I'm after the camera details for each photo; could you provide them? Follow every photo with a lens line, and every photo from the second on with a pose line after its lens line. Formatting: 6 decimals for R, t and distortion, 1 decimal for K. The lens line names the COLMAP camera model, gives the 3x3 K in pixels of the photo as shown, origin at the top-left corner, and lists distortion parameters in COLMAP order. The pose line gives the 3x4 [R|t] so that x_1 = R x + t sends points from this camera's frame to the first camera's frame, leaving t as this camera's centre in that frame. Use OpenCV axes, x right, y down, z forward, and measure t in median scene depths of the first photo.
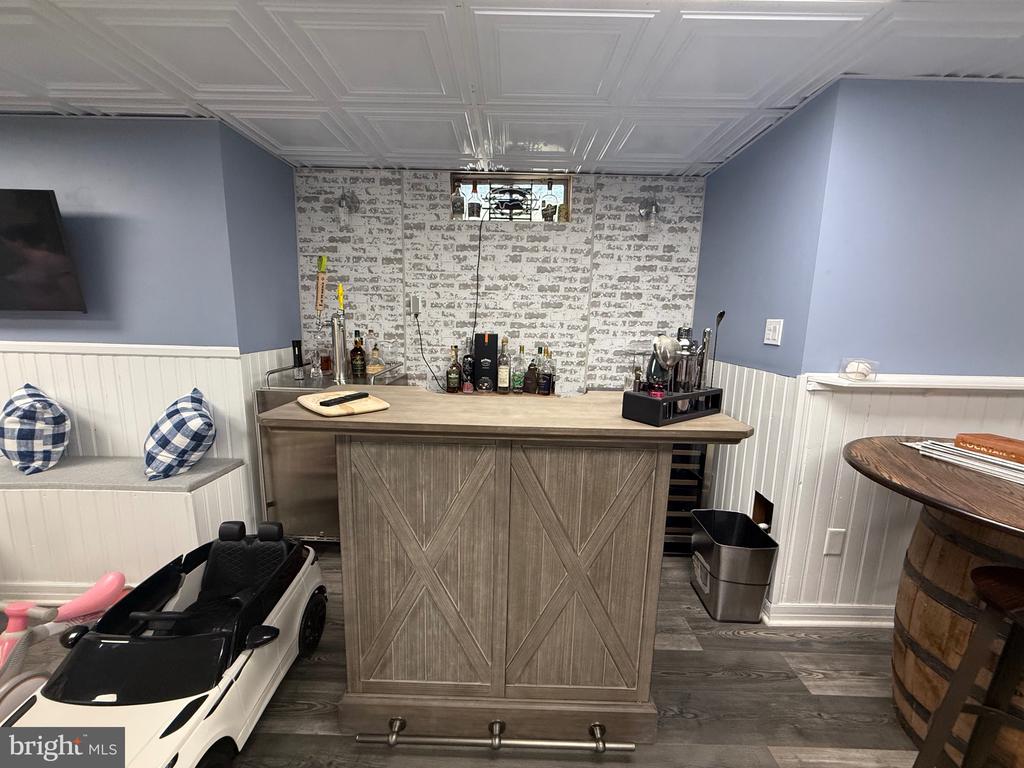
lens RADIAL K [[406.3, 0, 504.6], [0, 406.3, 384.6], [0, 0, 1]] dist [-0.000755, 0.000021]
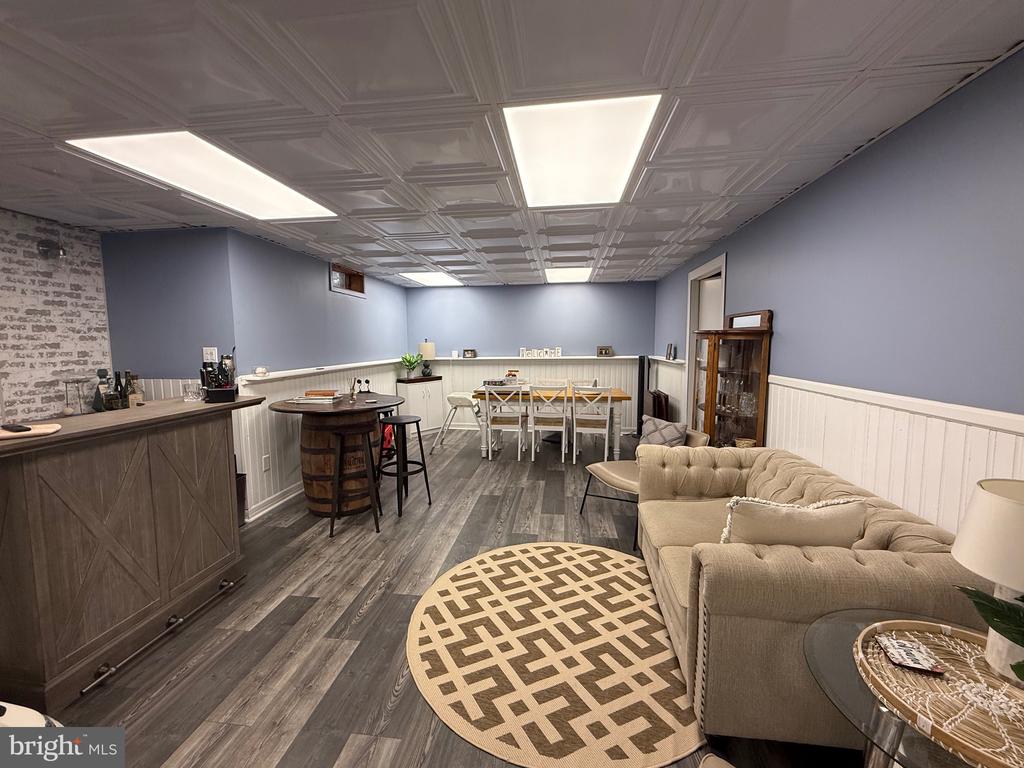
lens RADIAL K [[406.3, 0, 508.0], [0, 406.3, 381.0], [0, 0, 1]] dist [-0.000755, 0.000021]
pose [[0.101714, -0.116889, 0.987923, -0.623219], [0.168739, 0.980710, 0.098663, 0.011019], [-0.980399, 0.156666, 0.119475, -0.270448]]
